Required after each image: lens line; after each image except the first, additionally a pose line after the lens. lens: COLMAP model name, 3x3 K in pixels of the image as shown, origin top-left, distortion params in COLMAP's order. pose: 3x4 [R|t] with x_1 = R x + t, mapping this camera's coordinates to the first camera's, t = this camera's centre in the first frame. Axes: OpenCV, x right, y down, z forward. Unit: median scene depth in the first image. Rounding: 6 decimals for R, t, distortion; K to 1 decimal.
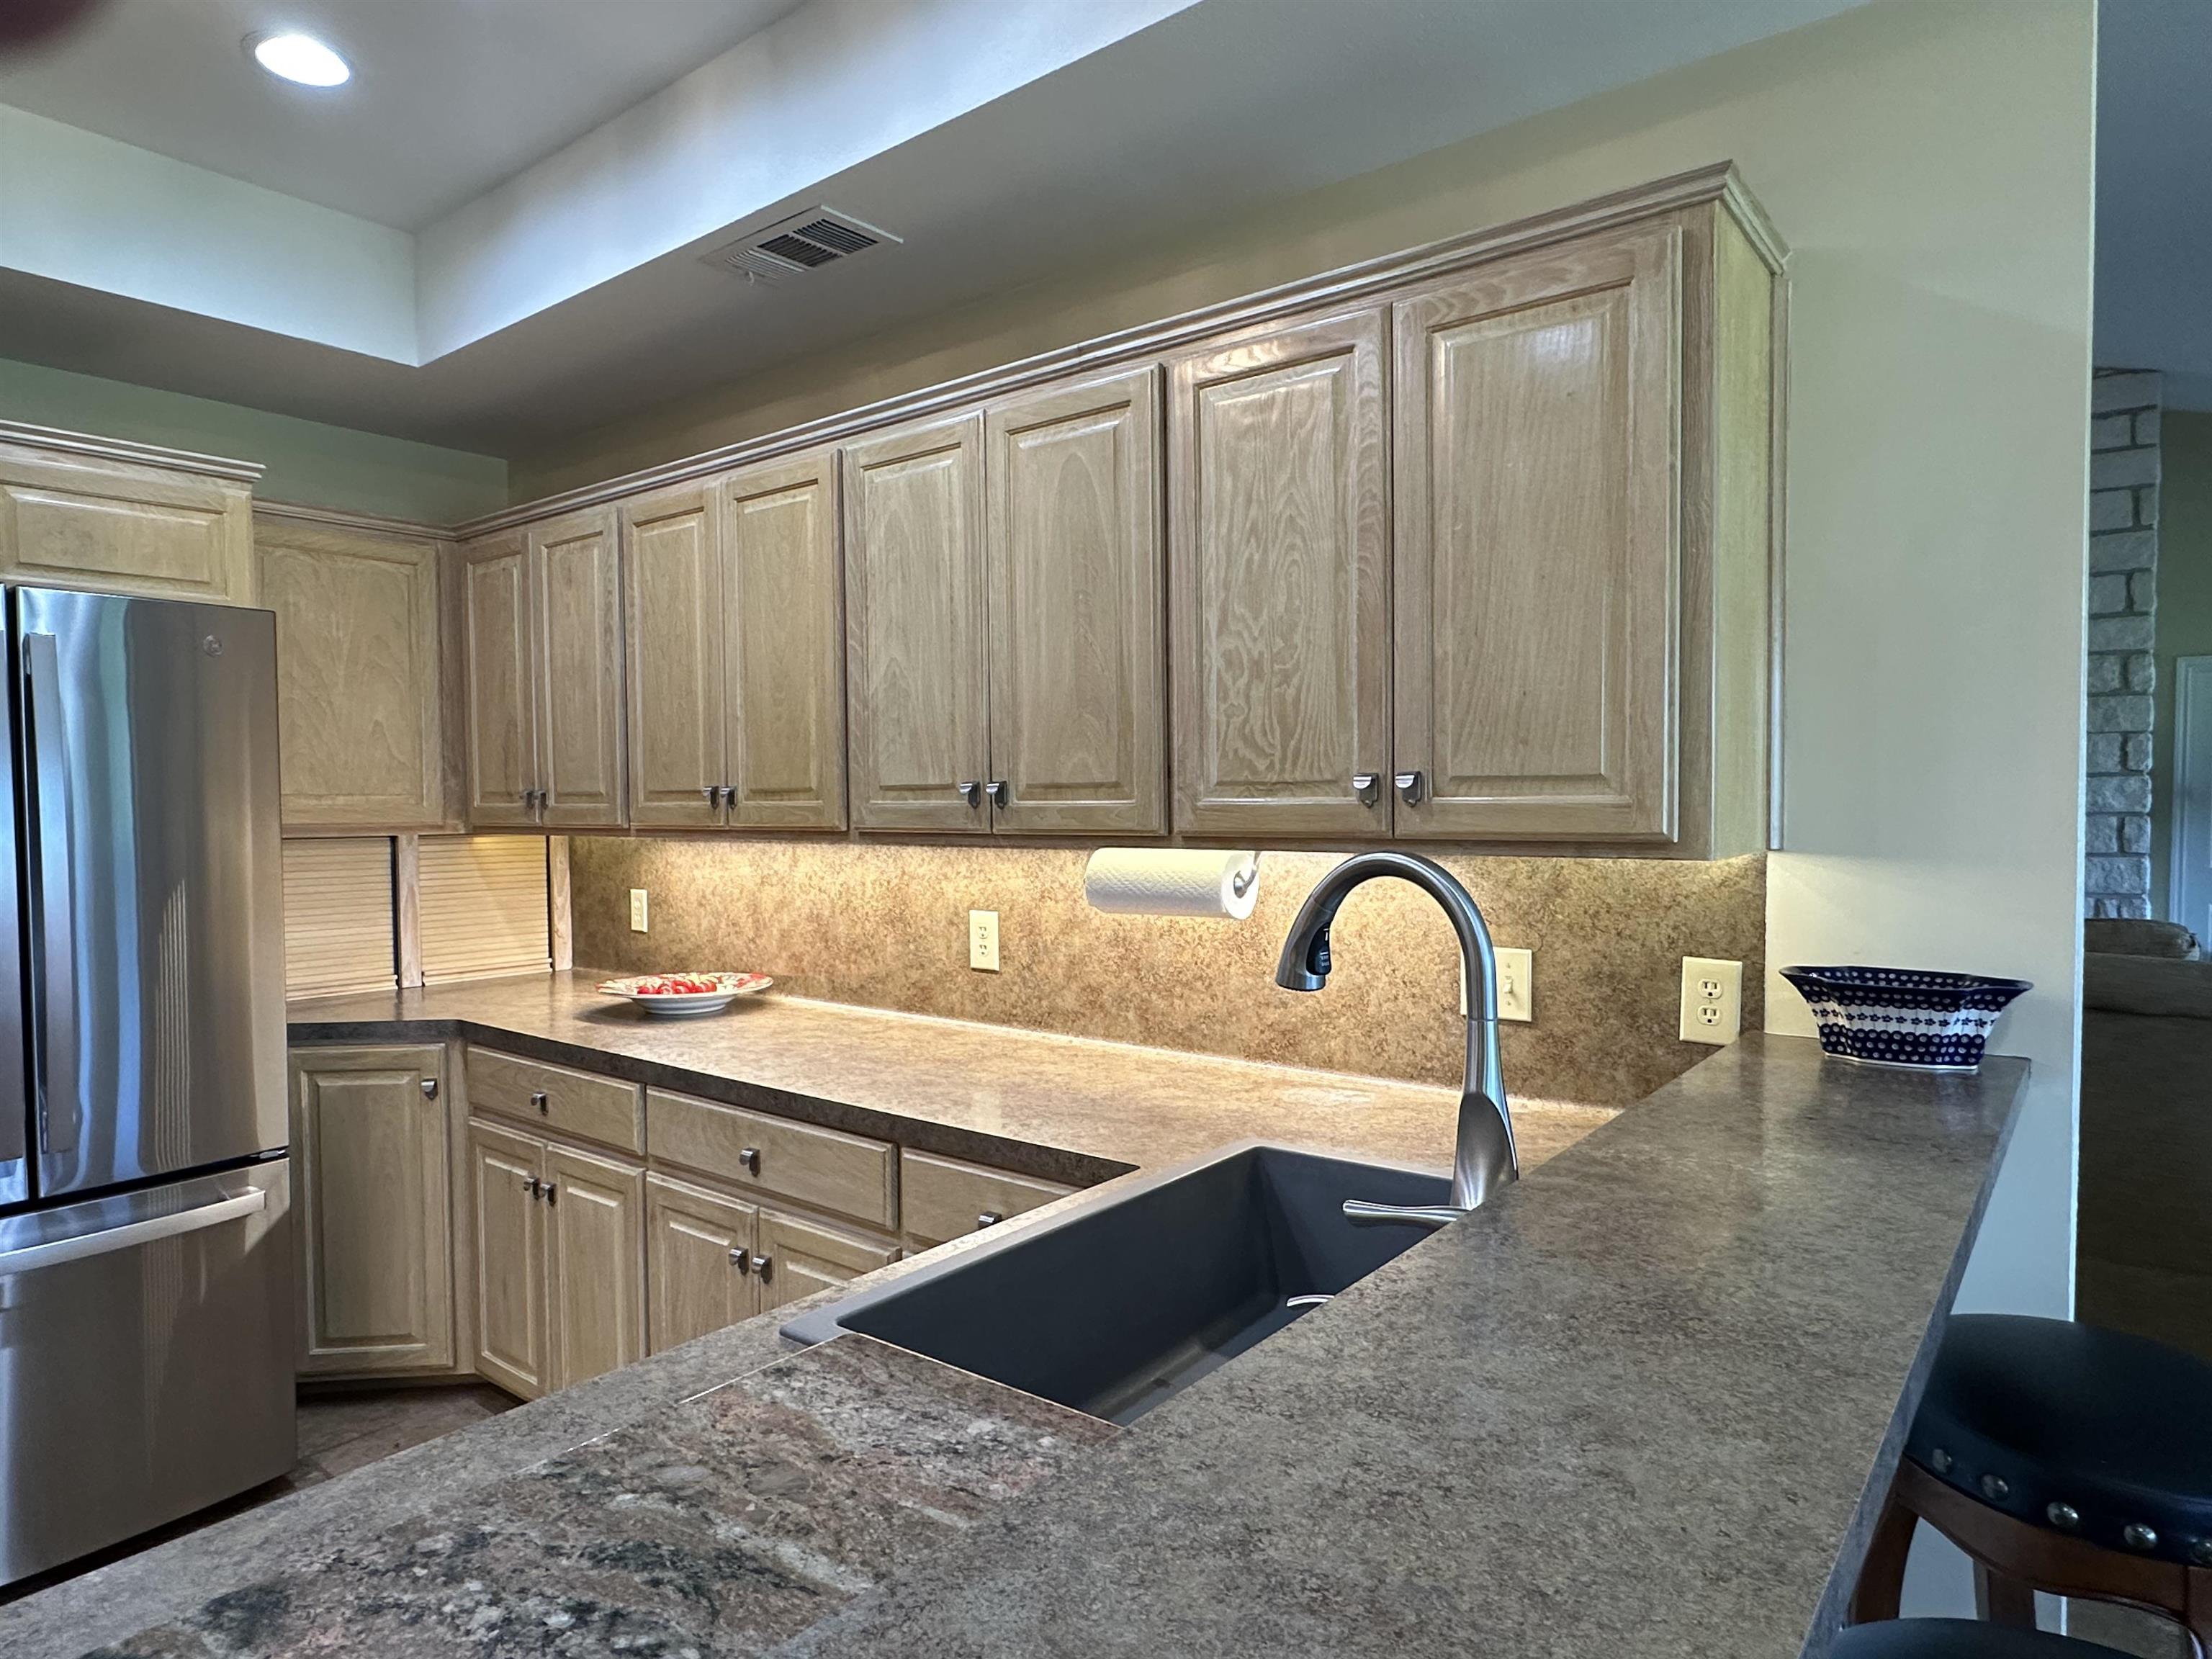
lens RADIAL K [[1302.9, 0, 1106.0], [0, 1302.9, 829.5], [0, 0, 1]] dist [0.036661, 0.000423]
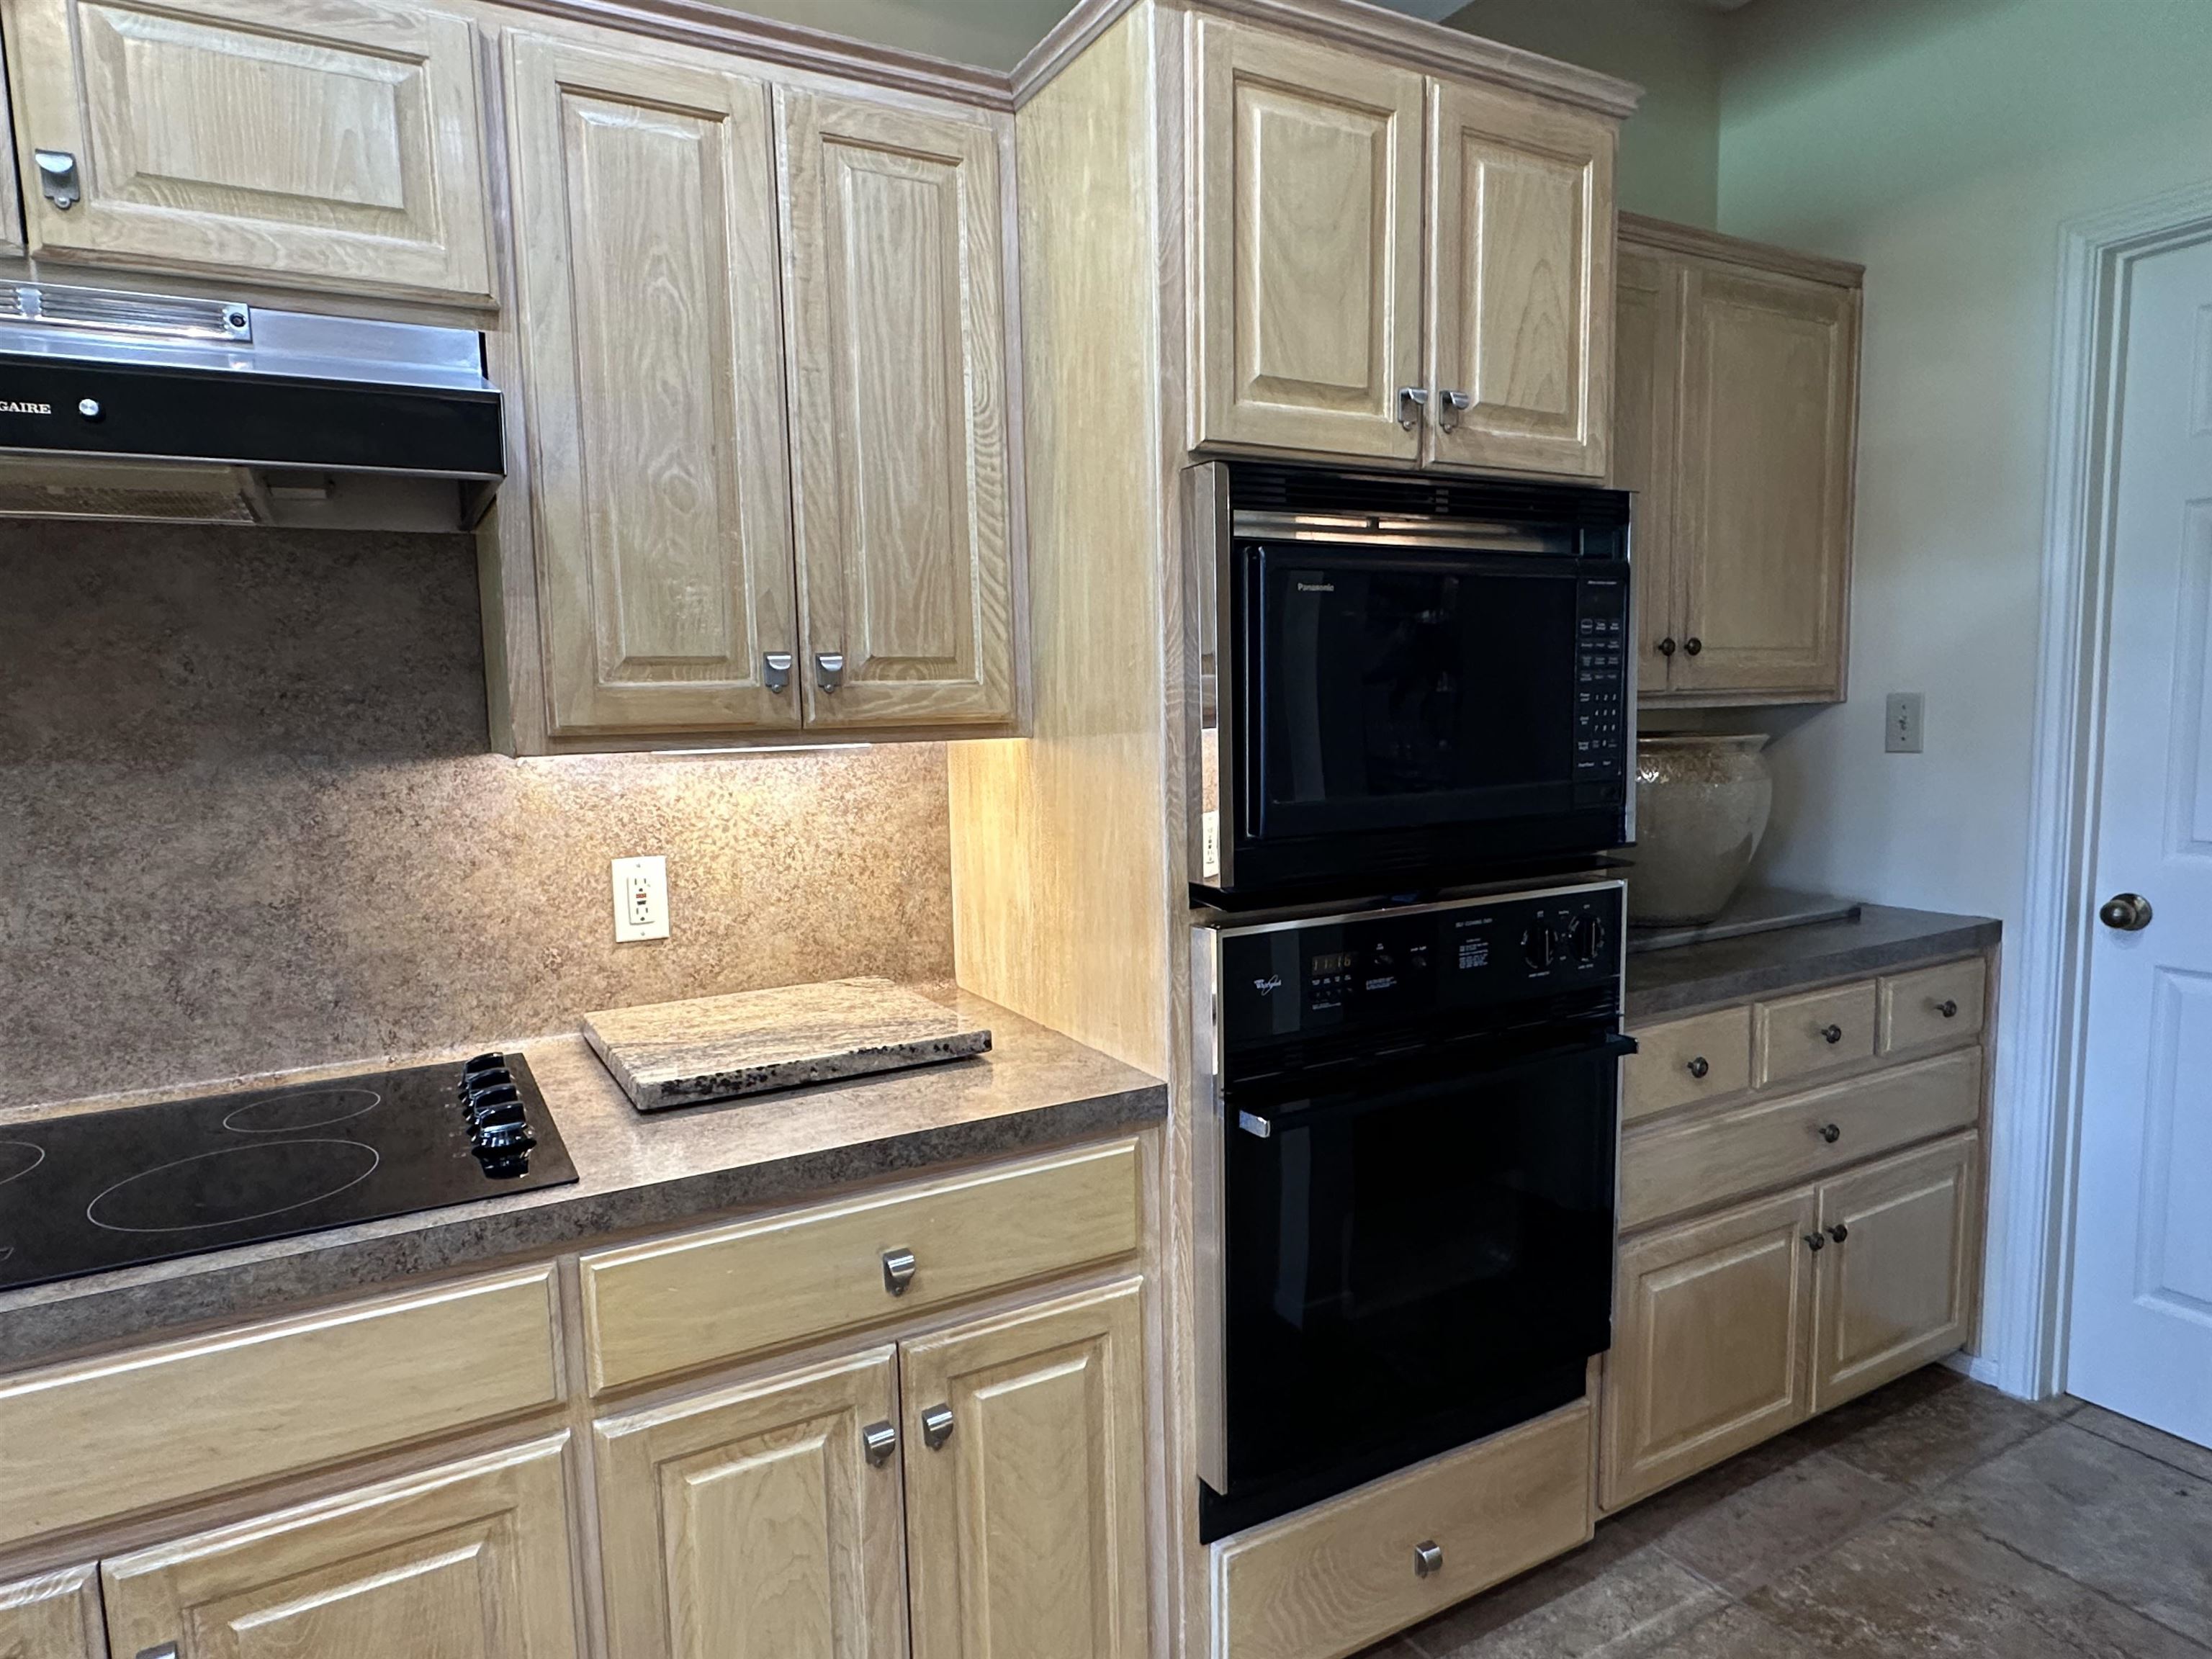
lens RADIAL K [[1302.9, 0, 1106.0], [0, 1302.9, 829.5], [0, 0, 1]] dist [0.036661, 0.000423]
pose [[0.376370, -0.098680, 0.921199, -0.691822], [0.038177, 0.995119, 0.091001, -0.001038], [-0.925682, 0.000918, 0.378300, 0.613494]]
